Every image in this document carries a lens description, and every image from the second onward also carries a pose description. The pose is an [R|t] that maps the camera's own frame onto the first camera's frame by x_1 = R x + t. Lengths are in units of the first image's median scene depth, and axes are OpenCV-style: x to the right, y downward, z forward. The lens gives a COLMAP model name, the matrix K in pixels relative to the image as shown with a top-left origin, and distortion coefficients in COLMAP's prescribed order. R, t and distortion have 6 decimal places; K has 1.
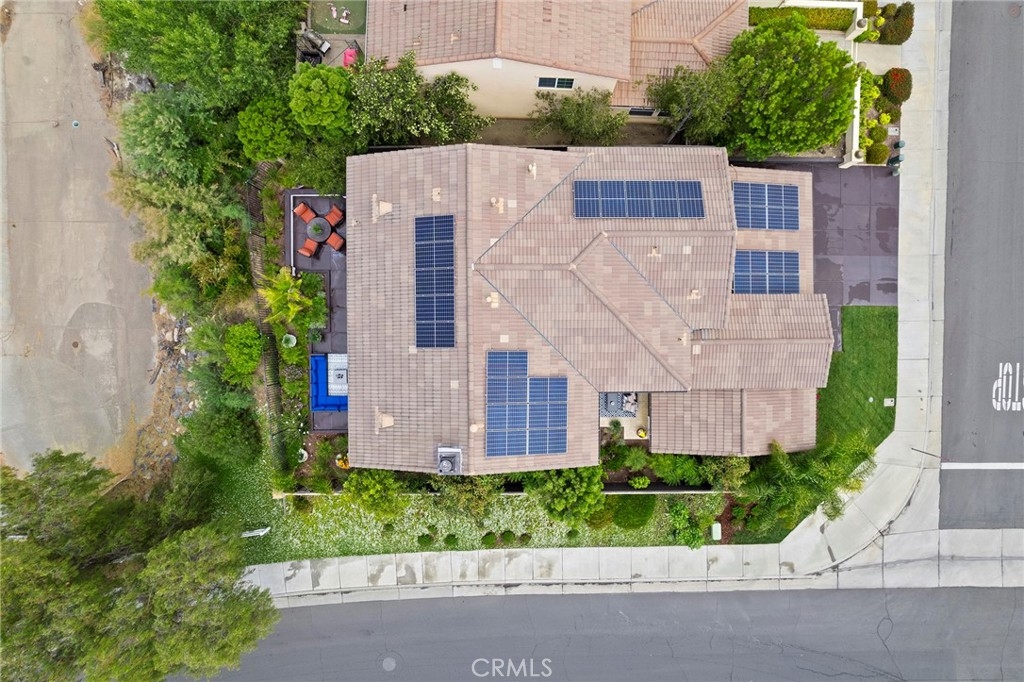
lens RADIAL K [[676.9, 0, 534.6], [0, 676.9, 341.9], [0, 0, 1]] dist [-0.068375, 0.052064]
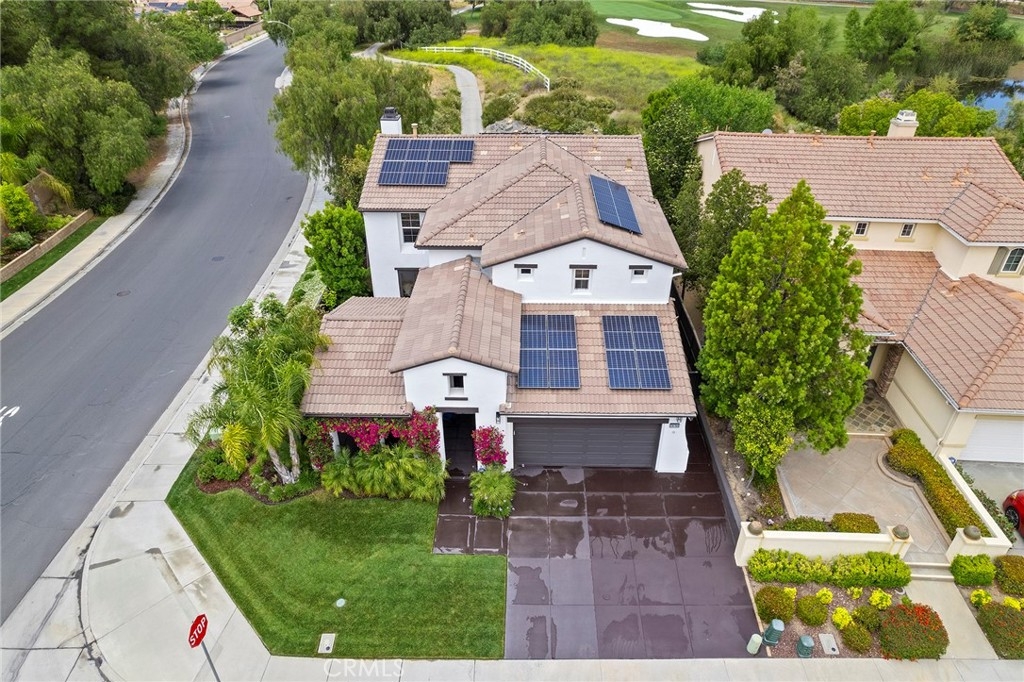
lens RADIAL K [[676.9, 0, 534.6], [0, 676.9, 341.9], [0, 0, 1]] dist [-0.068375, 0.052064]
pose [[-0.005740, 0.515540, -0.856846, 0.873119], [-0.999911, -0.013295, -0.001301, -0.074188], [-0.012062, 0.856762, 0.515571, 0.513751]]
